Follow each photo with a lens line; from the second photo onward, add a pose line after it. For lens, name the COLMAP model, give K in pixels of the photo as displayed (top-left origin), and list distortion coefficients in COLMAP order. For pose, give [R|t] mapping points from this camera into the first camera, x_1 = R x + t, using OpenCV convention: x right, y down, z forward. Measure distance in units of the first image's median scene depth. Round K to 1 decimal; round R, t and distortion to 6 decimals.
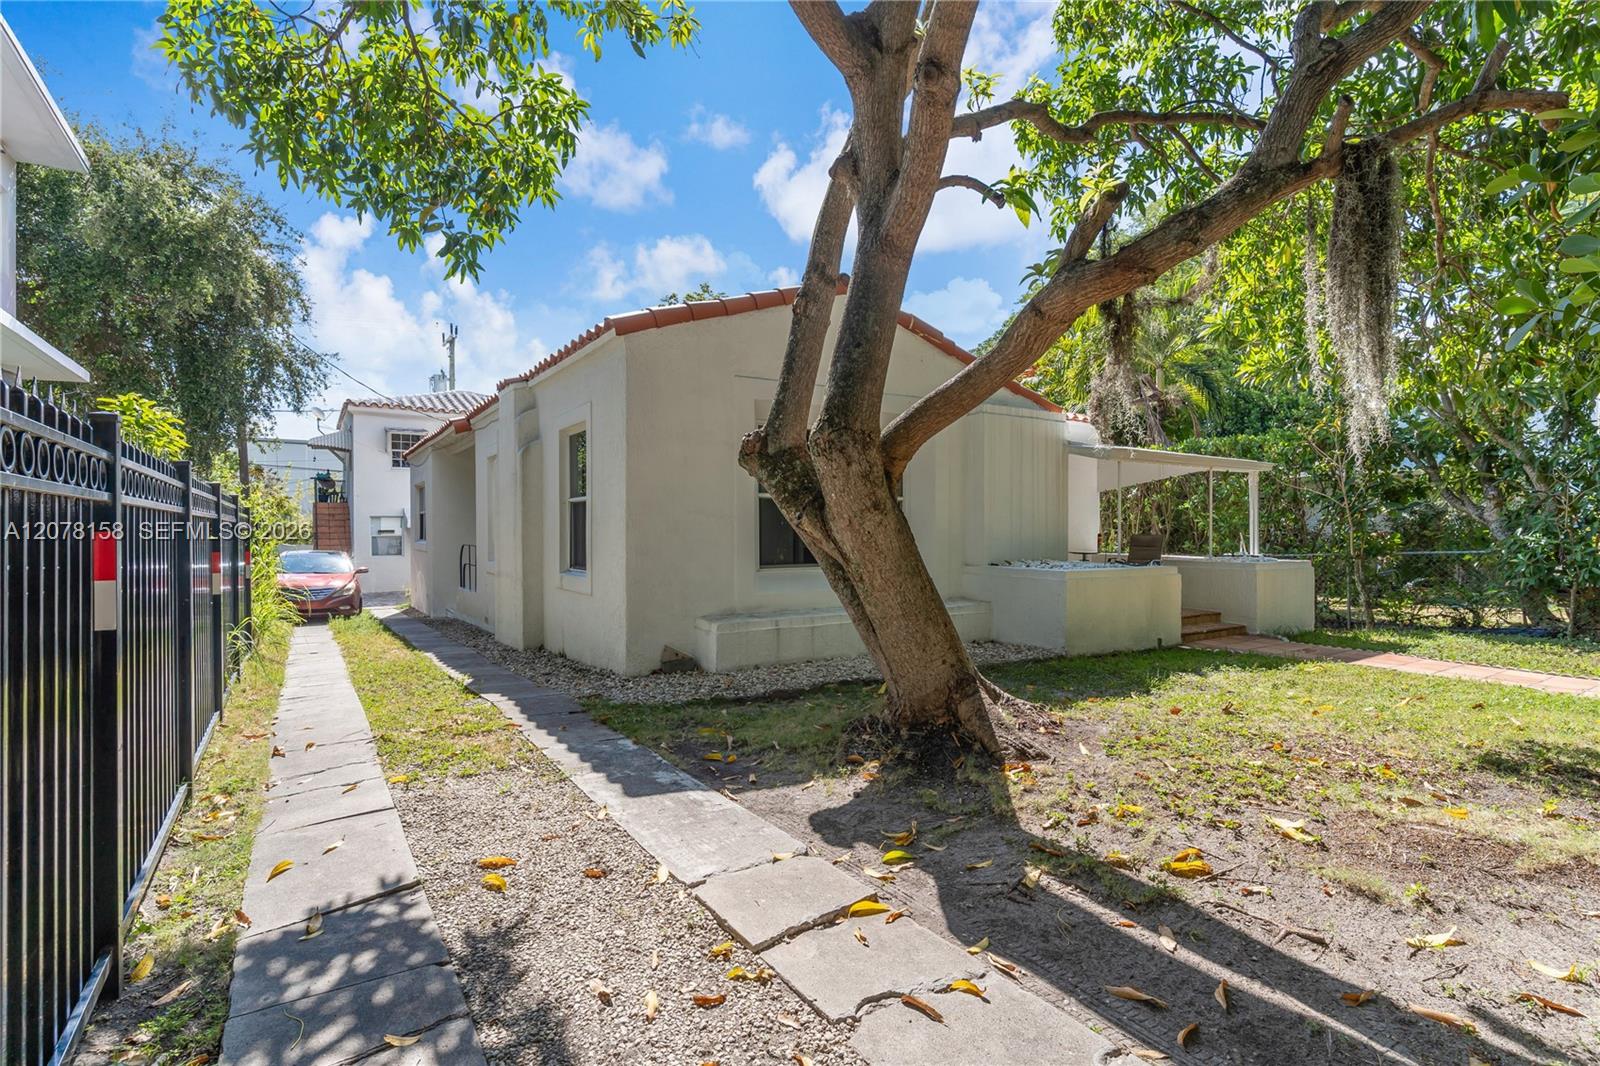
lens RADIAL K [[778.2, 0, 805.5], [0, 778.2, 529.6], [0, 0, 1]] dist [0.004428, -0.002060]
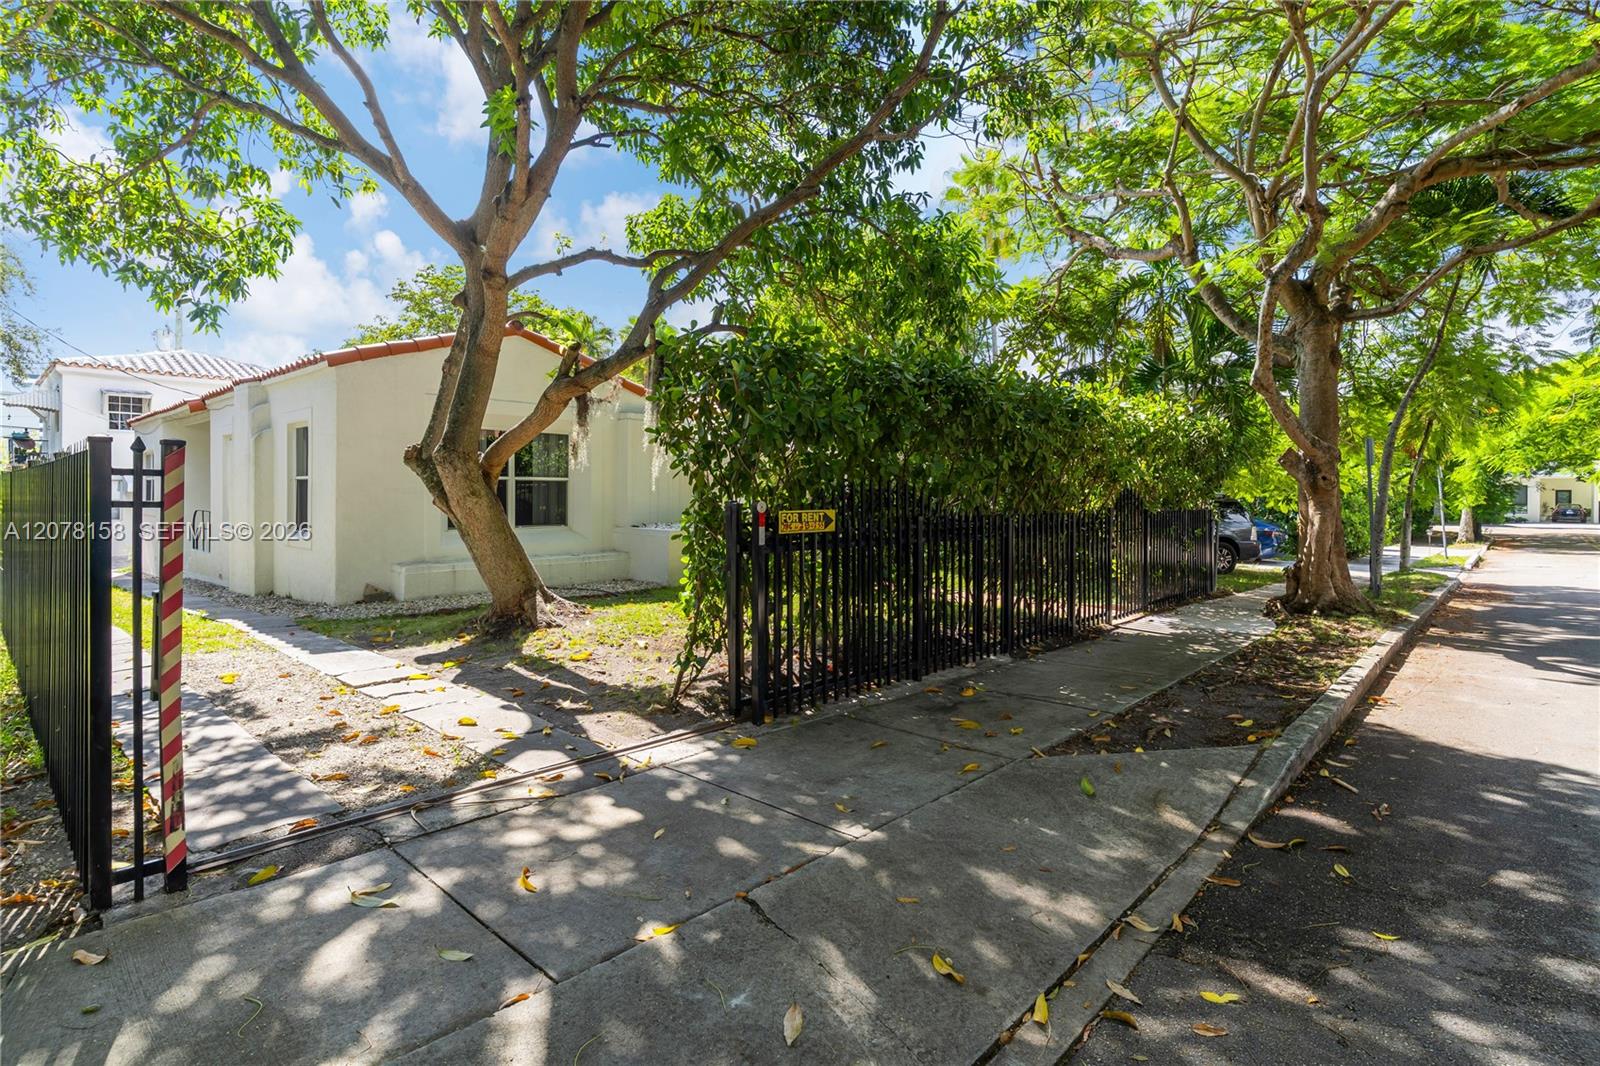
lens RADIAL K [[778.2, 0, 801.3], [0, 778.2, 498.9], [0, 0, 1]] dist [0.004428, -0.002060]
pose [[0.968097, 0.009611, 0.250390, 0.237406], [-0.010680, 0.999939, 0.002909, -0.018981], [-0.250347, -0.005490, 0.968141, -0.593719]]
